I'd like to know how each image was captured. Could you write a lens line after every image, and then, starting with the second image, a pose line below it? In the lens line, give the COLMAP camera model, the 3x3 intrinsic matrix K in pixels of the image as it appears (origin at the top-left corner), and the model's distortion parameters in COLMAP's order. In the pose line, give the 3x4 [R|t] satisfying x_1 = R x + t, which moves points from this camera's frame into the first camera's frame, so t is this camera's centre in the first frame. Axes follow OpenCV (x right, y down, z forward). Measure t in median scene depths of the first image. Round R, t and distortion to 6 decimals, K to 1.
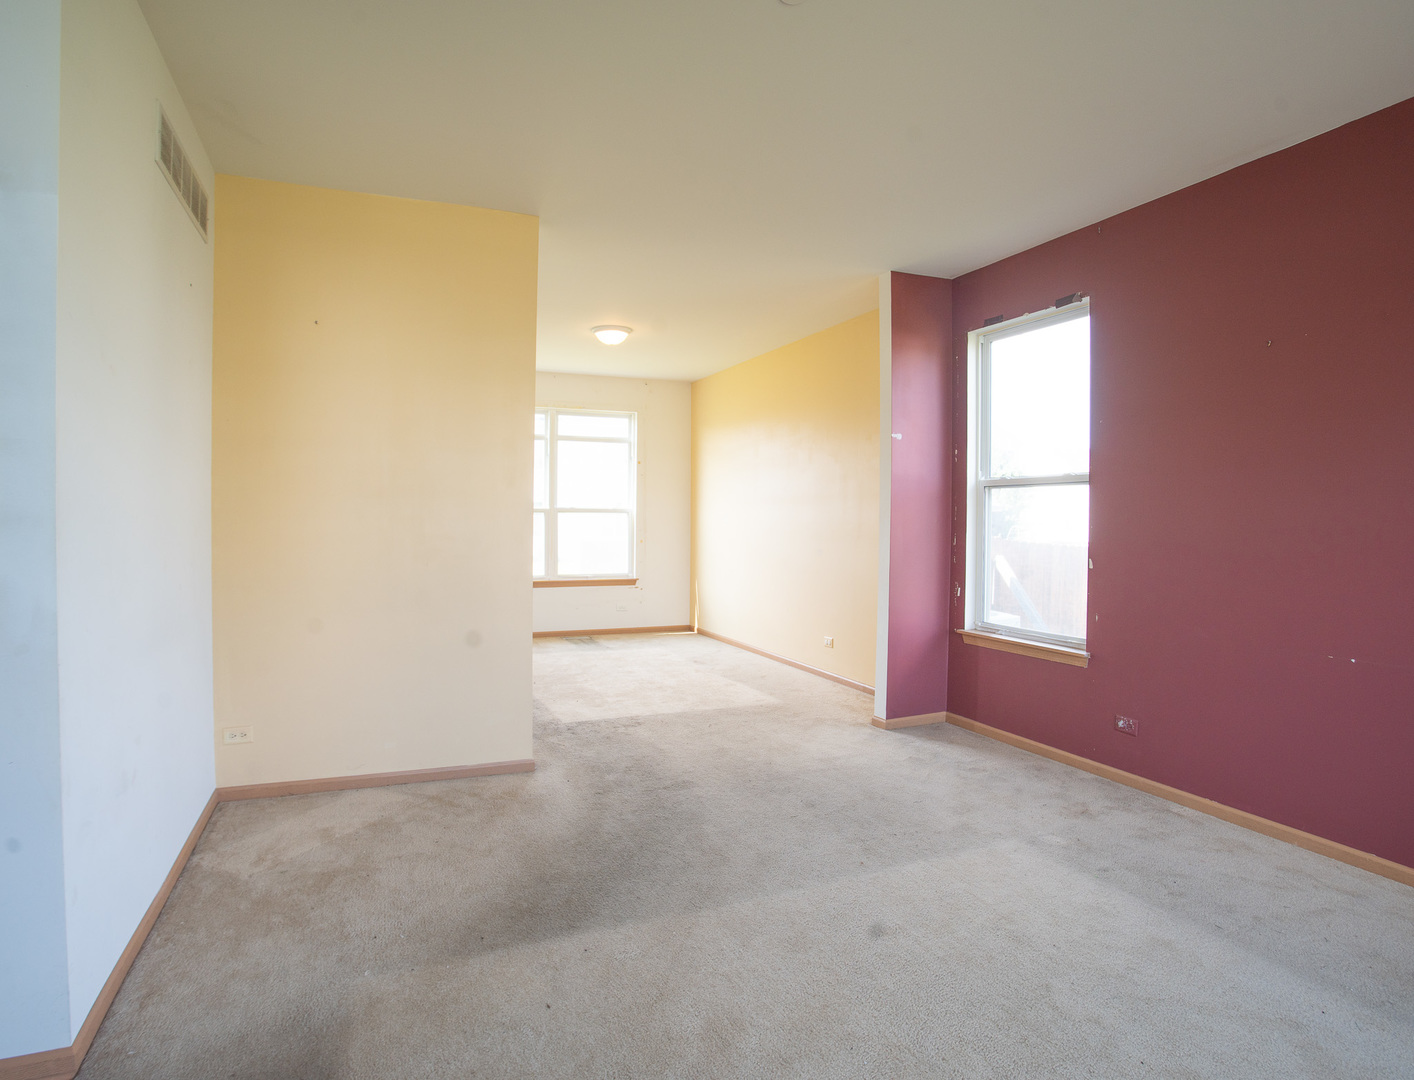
lens RADIAL K [[783.7, 0, 707.0], [0, 783.7, 540.0], [0, 0, 1]] dist [-0.060614, 0.000795]
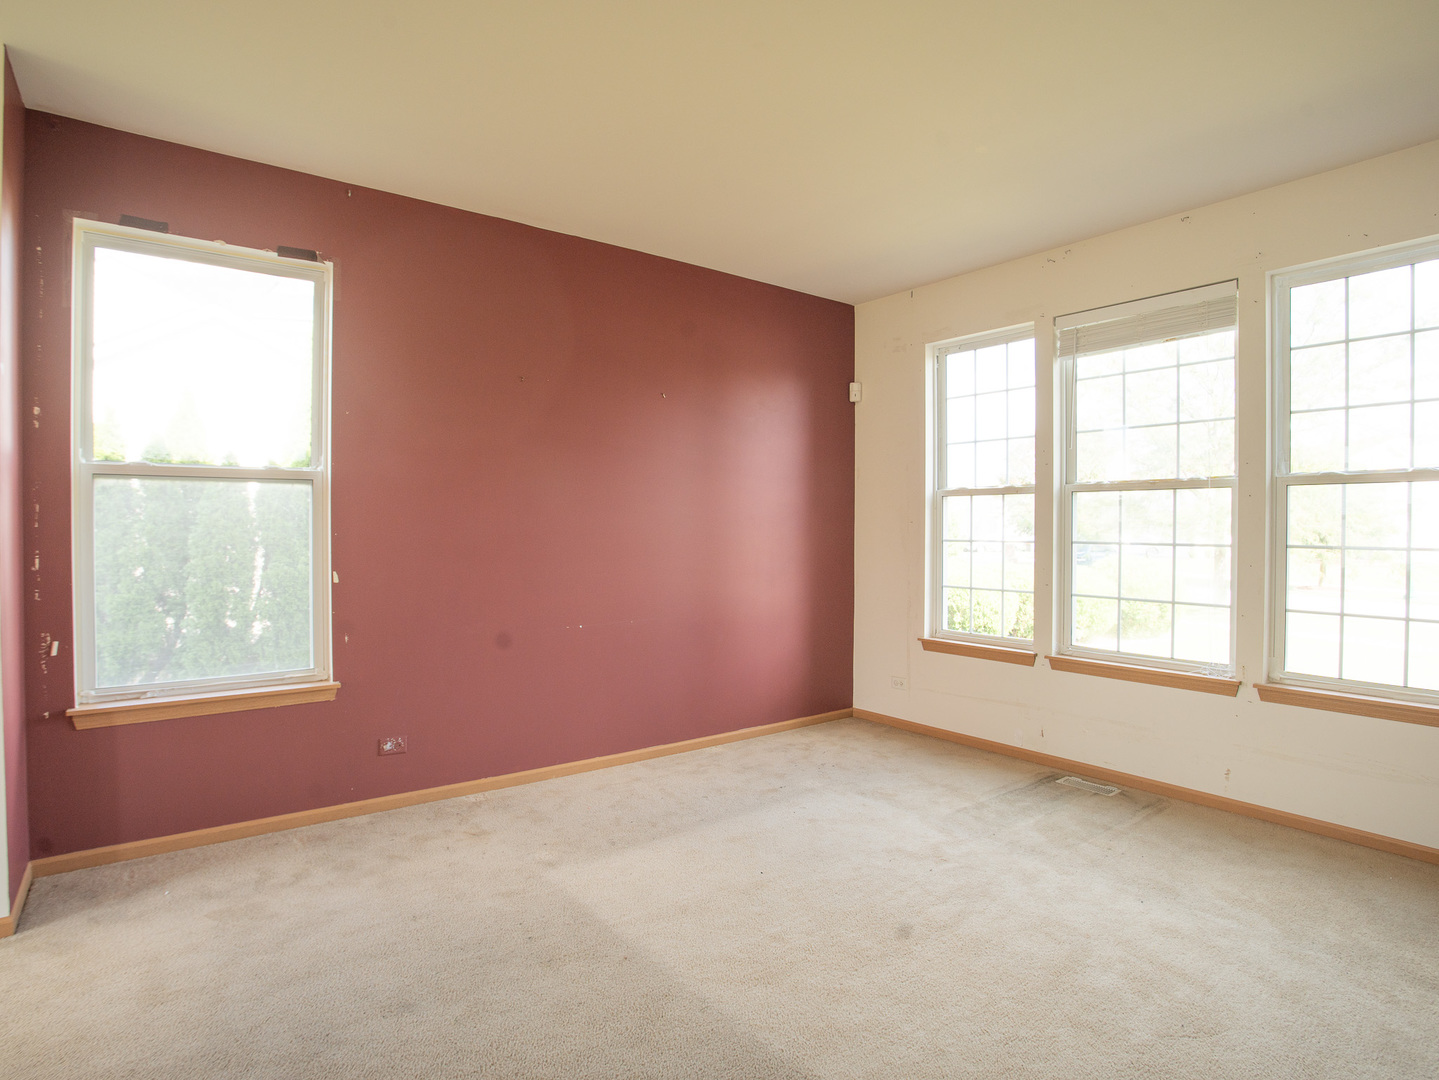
lens RADIAL K [[772.0, 0, 719.5], [0, 772.0, 540.0], [0, 0, 1]] dist [-0.082130, 0.025561]
pose [[-0.243077, -0.027565, 0.969615, -0.346950], [0.019234, 0.999263, 0.033230, -0.025271], [-0.969816, 0.026727, -0.242368, 0.658813]]
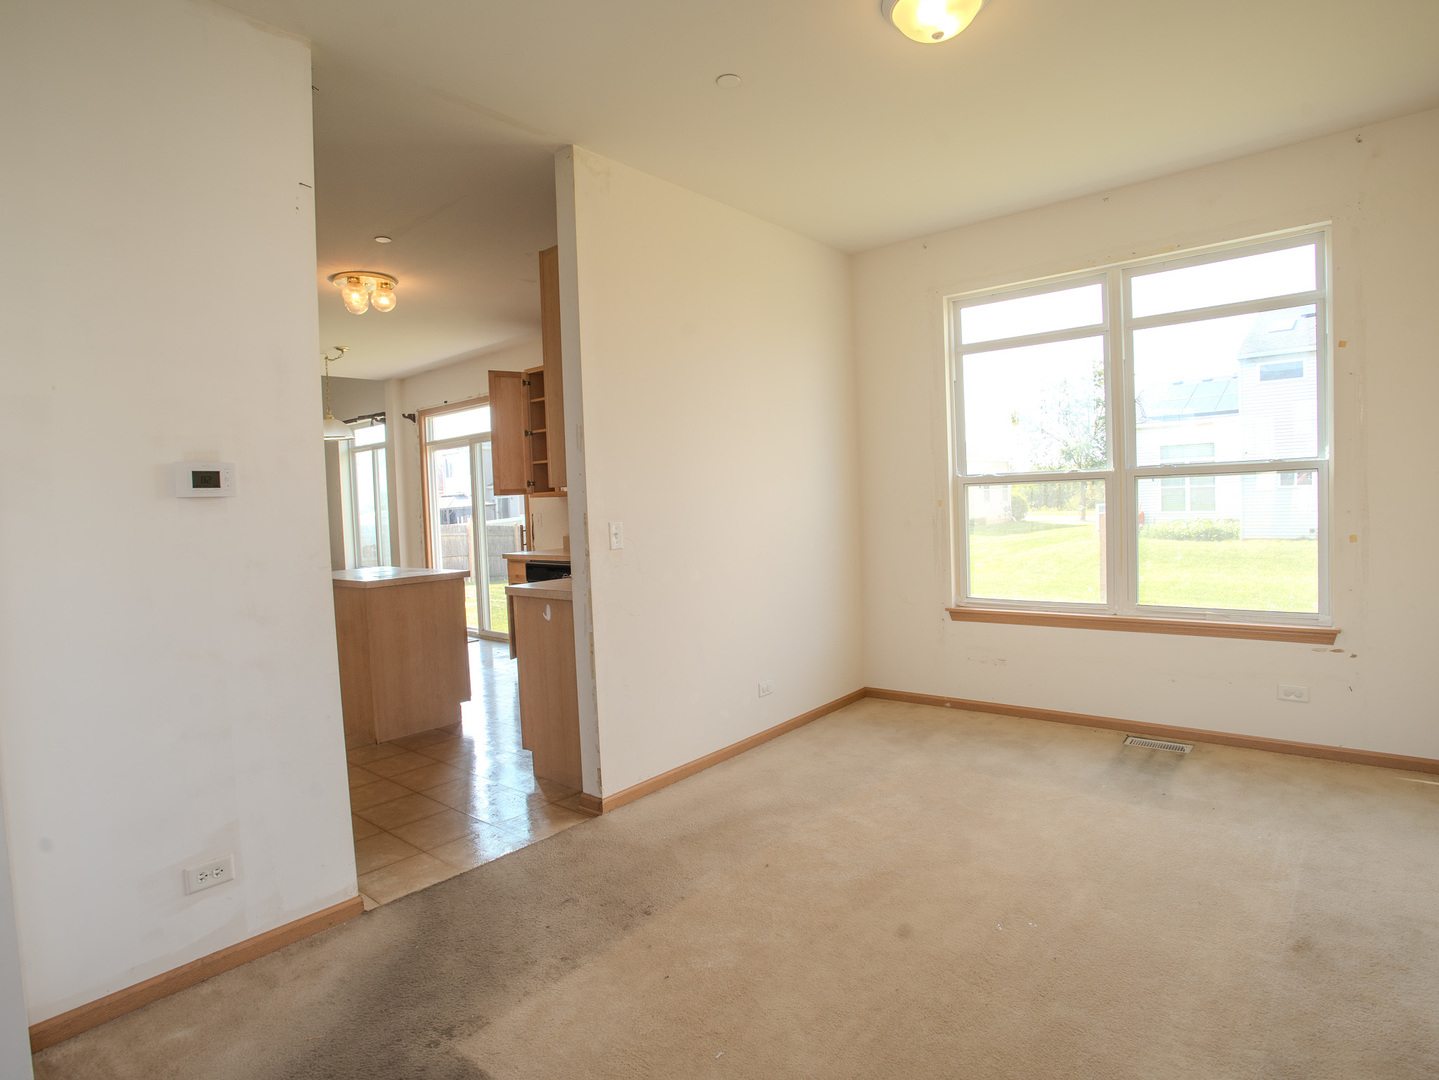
lens RADIAL K [[772.0, 0, 719.5], [0, 772.0, 540.0], [0, 0, 1]] dist [-0.082130, 0.025561]
pose [[0.445866, 0.018973, -0.894899, 0.206539], [0.018654, 0.999361, 0.030482, -0.028794], [0.894905, -0.030284, 0.445227, 1.012263]]
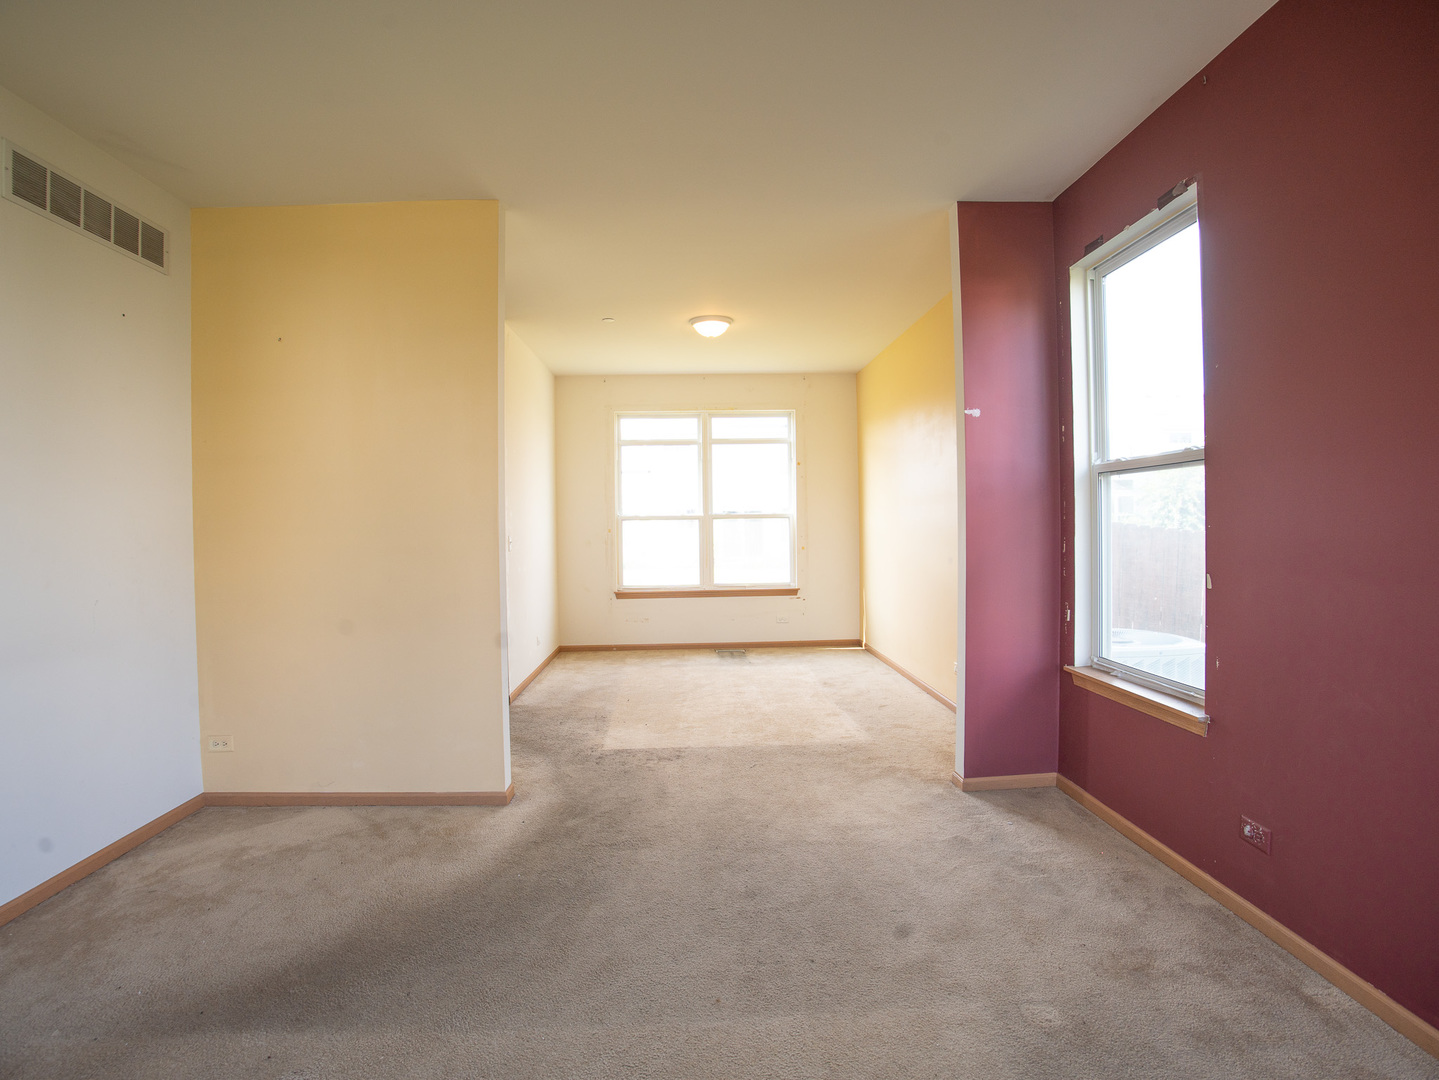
lens RADIAL K [[772.0, 0, 719.5], [0, 772.0, 540.0], [0, 0, 1]] dist [-0.082130, 0.025561]
pose [[0.935130, -0.014110, -0.354024, 0.276801], [0.012308, 0.999897, -0.007341, -0.004636], [0.354091, 0.002508, 0.935208, 0.207254]]
